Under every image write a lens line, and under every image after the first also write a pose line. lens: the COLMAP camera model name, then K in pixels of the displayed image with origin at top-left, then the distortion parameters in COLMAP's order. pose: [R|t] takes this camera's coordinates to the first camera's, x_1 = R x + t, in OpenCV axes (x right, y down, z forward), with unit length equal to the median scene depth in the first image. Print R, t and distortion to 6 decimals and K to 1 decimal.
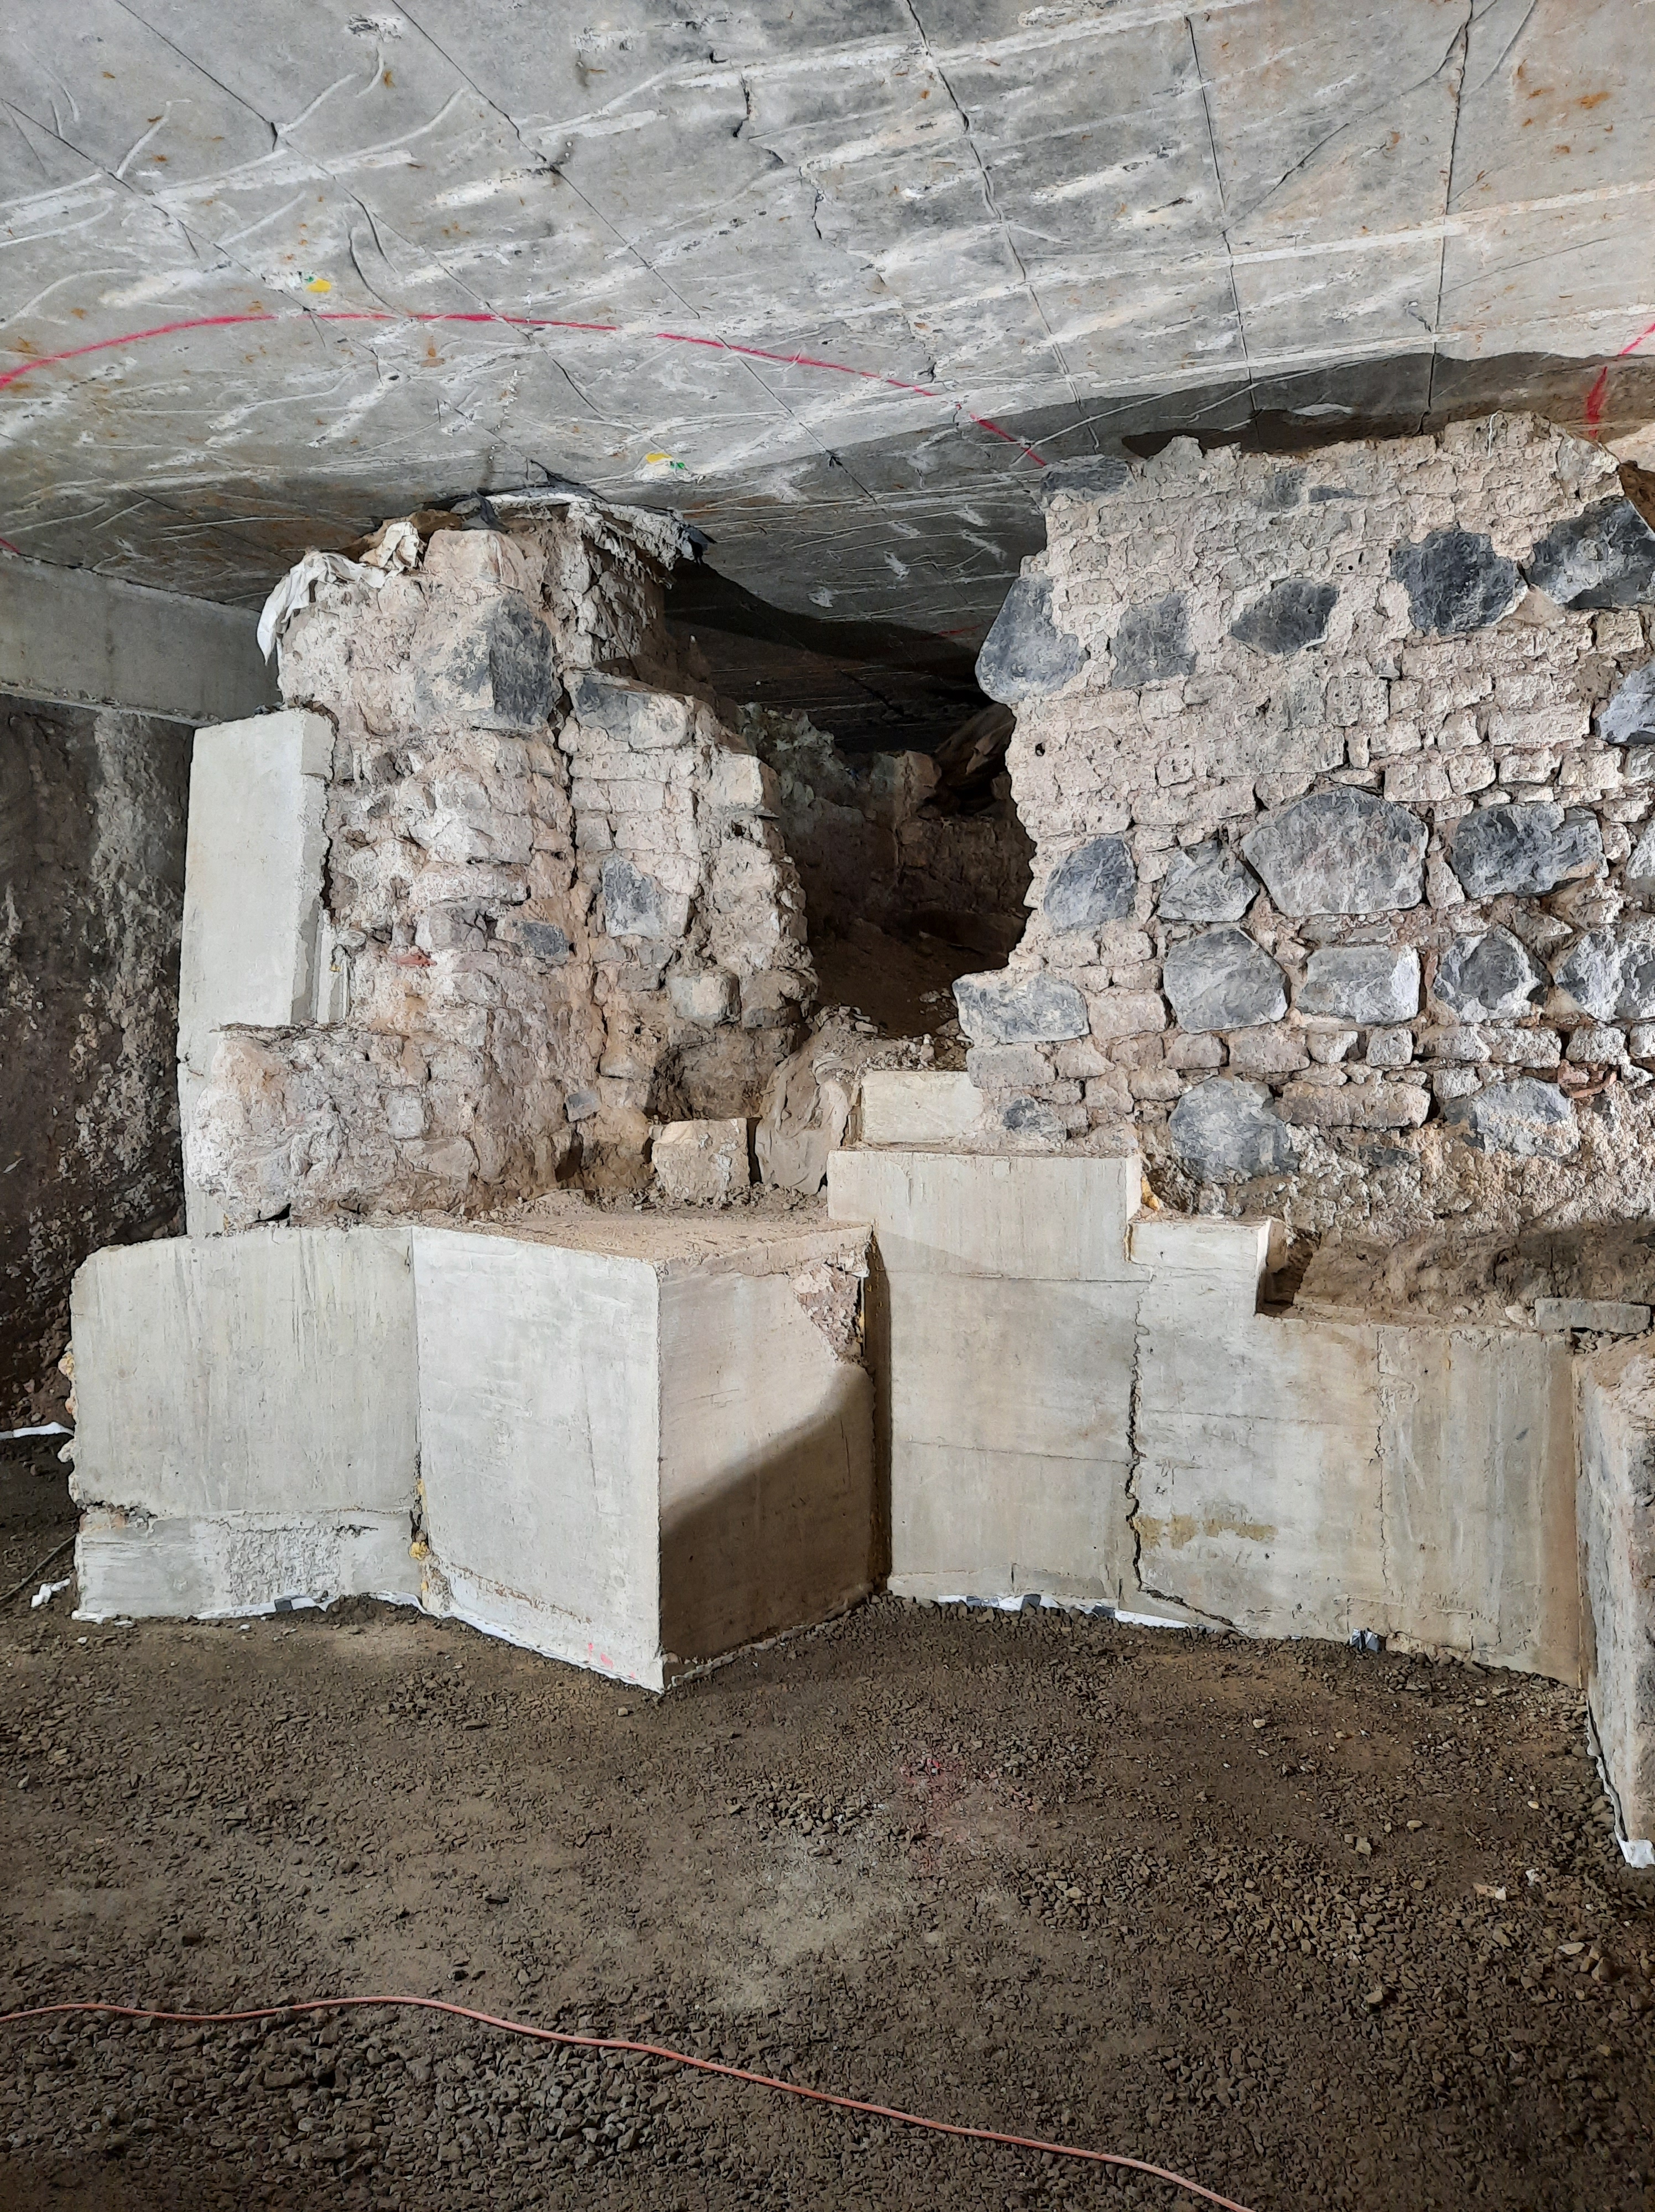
lens RADIAL K [[1623.6, 0, 822.5], [0, 1623.6, 1121.0], [0, 0, 1]] dist [0.059075, -0.055974]
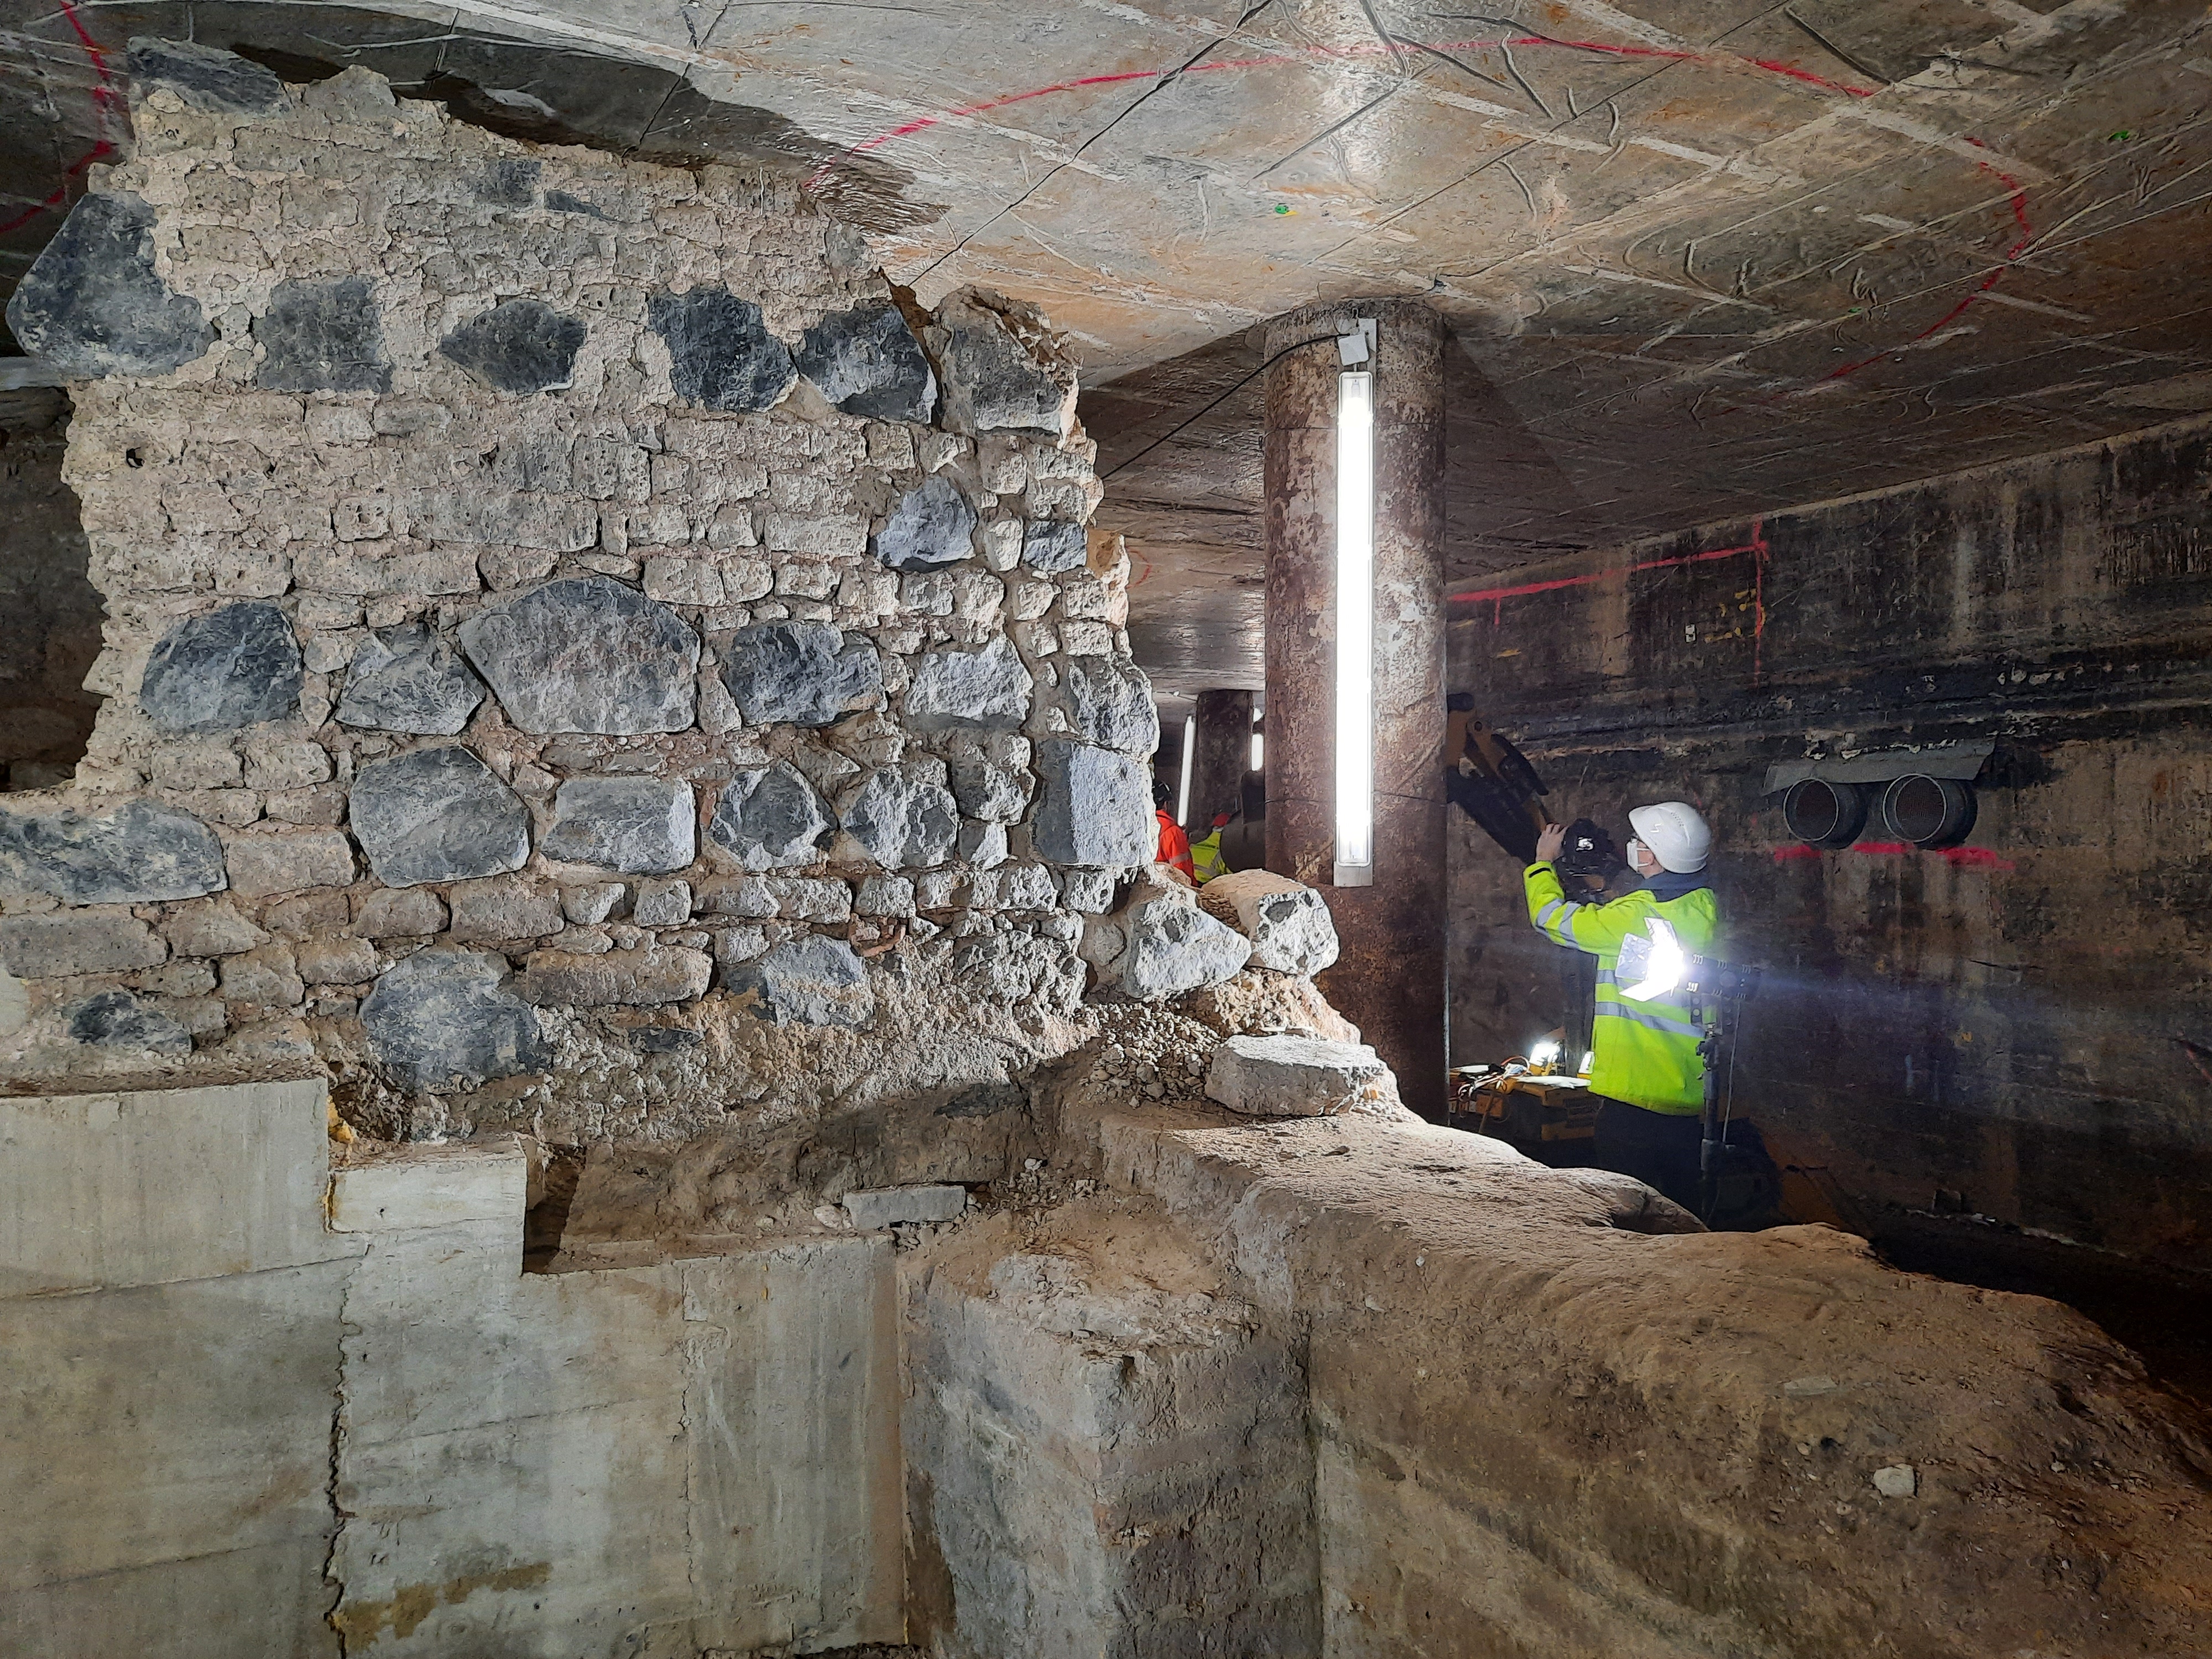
lens RADIAL K [[1623.4, 0, 1117.2], [0, 1623.4, 829.5], [0, 0, 1]] dist [0.059075, -0.055974]
pose [[0.669832, 0.005230, 0.742494, -0.096134], [0.034830, 0.998653, -0.038455, -0.040545], [-0.741696, 0.051619, 0.668747, 0.280907]]
